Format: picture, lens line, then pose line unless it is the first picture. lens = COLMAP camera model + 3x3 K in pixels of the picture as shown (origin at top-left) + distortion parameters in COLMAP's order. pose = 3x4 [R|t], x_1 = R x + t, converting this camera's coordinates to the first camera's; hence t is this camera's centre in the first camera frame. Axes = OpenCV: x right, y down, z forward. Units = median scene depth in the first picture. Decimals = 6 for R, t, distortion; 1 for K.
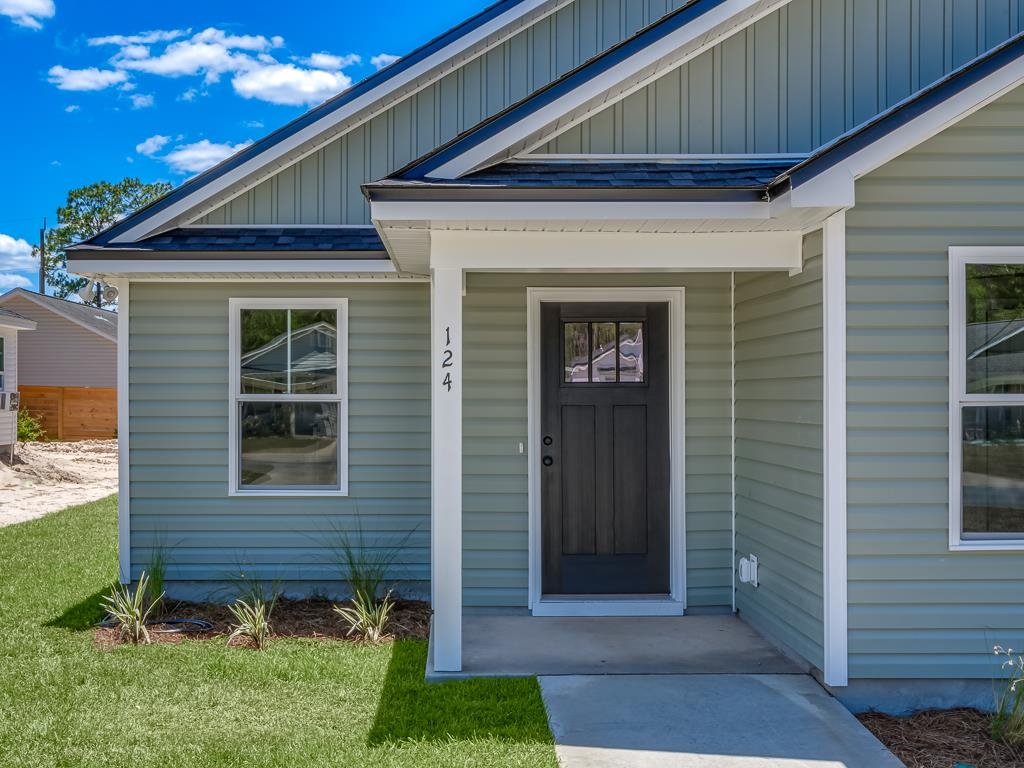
lens RADIAL K [[1096.5, 0, 509.1], [0, 1096.5, 383.9], [0, 0, 1]] dist [0.064427, -0.017634]
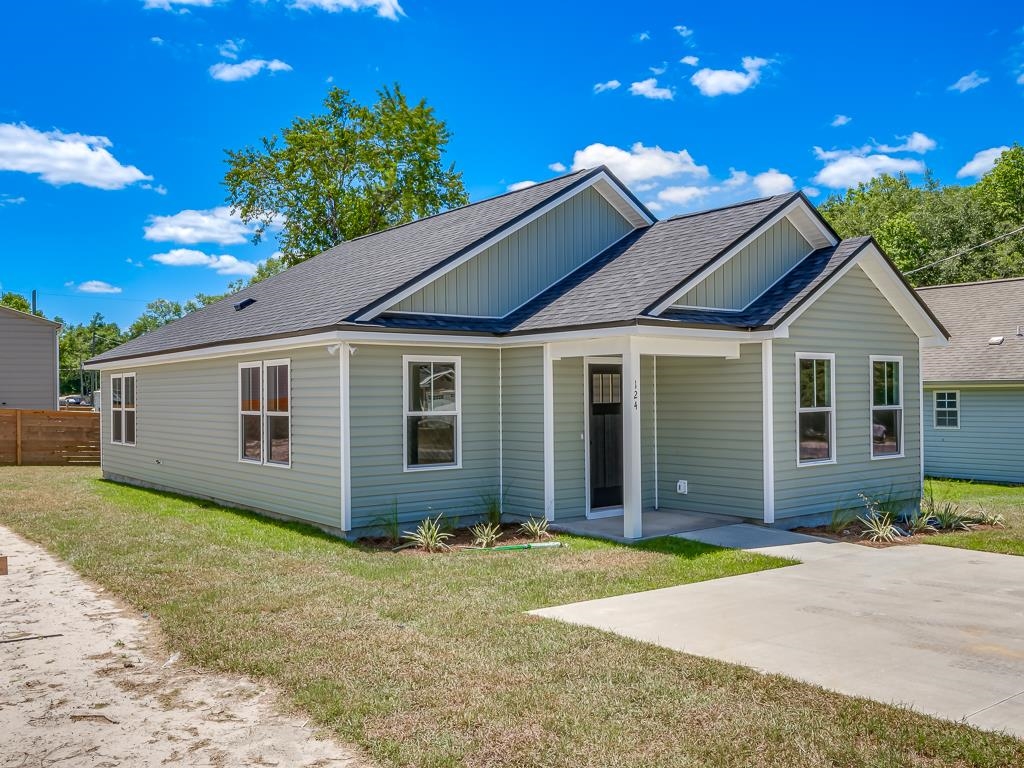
lens RADIAL K [[877.7, 0, 510.2], [0, 877.7, 387.1], [0, 0, 1]] dist [0.002159, -0.000682]
pose [[0.806611, -0.000971, 0.591082, -0.921501], [0.003108, 0.999992, -0.002598, -0.024561], [-0.591075, 0.003933, 0.806607, -0.186481]]
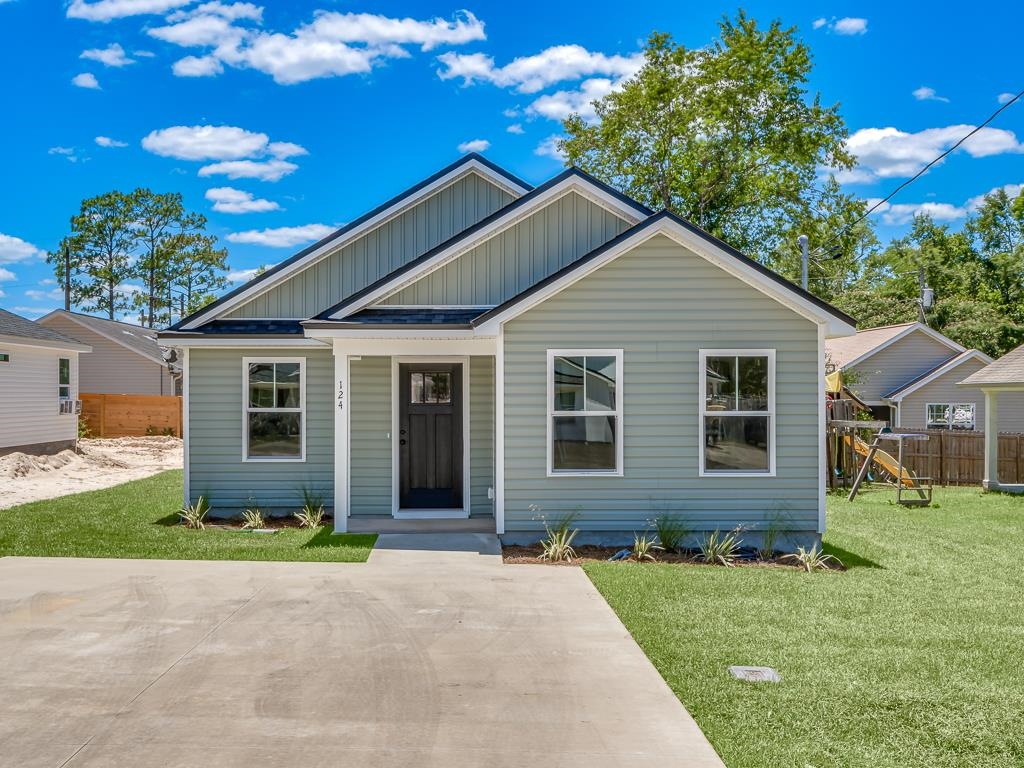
lens RADIAL K [[1096.5, 0, 509.1], [0, 1096.5, 383.9], [0, 0, 1]] dist [0.064427, -0.017634]
pose [[0.999984, 0.000968, -0.005487, 0.215278], [-0.000973, 0.999999, -0.000859, -0.031040], [0.005486, 0.000864, 0.999985, -0.893136]]
